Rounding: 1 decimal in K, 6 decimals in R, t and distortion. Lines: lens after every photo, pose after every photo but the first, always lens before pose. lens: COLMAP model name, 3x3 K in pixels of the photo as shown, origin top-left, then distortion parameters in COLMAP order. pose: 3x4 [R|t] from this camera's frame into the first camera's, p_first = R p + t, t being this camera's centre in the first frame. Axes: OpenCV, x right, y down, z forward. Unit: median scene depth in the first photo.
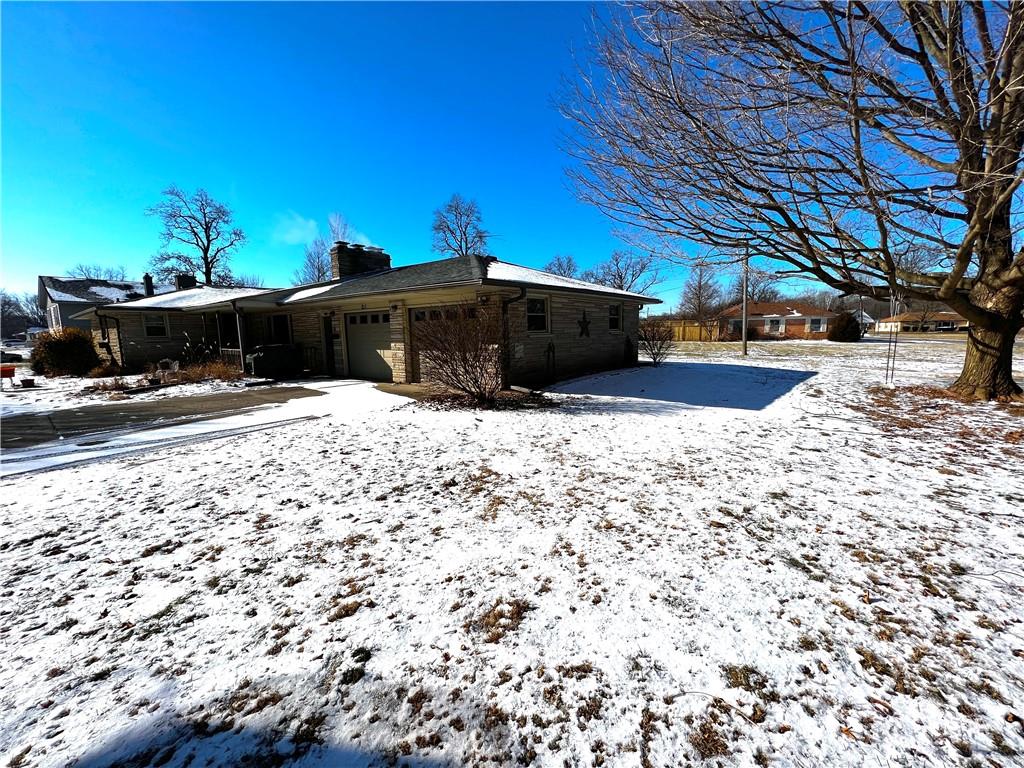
lens RADIAL K [[409.4, 0, 512.0], [0, 409.4, 385.0], [0, 0, 1]] dist [-0.002858, 0.000116]
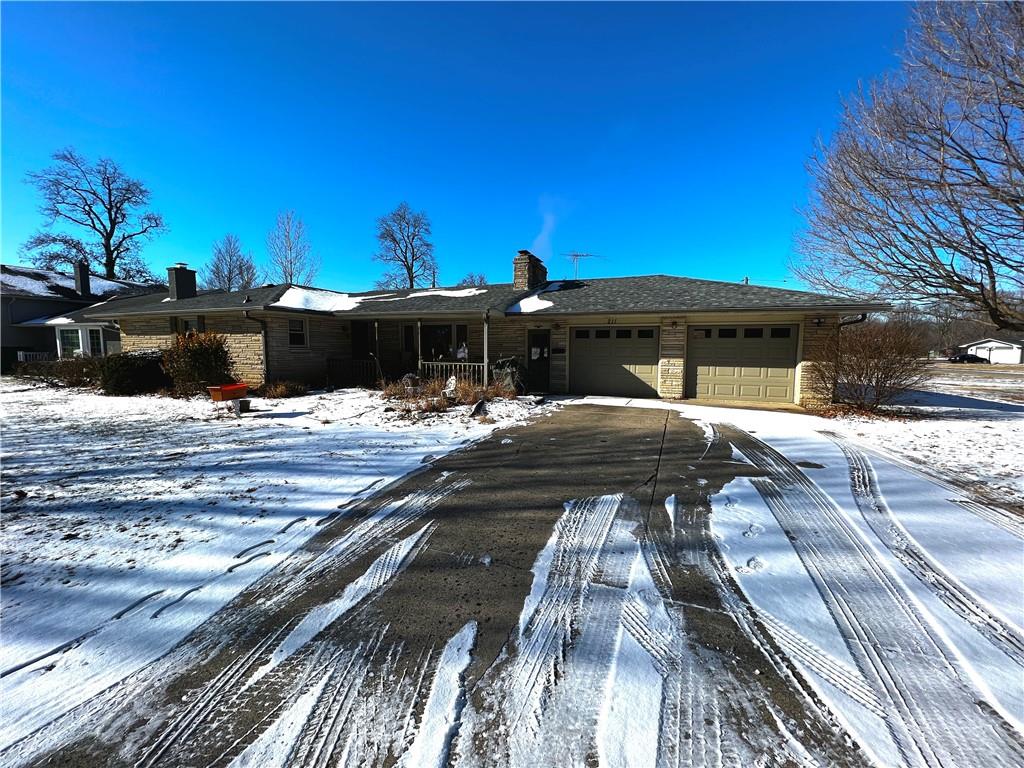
lens RADIAL K [[409.4, 0, 511.6], [0, 409.4, 382.1], [0, 0, 1]] dist [-0.002858, 0.000116]
pose [[0.957030, -0.001184, 0.289988, -0.242313], [0.014765, 0.998894, -0.044648, -0.001765], [-0.289614, 0.047011, 0.955988, 0.039701]]
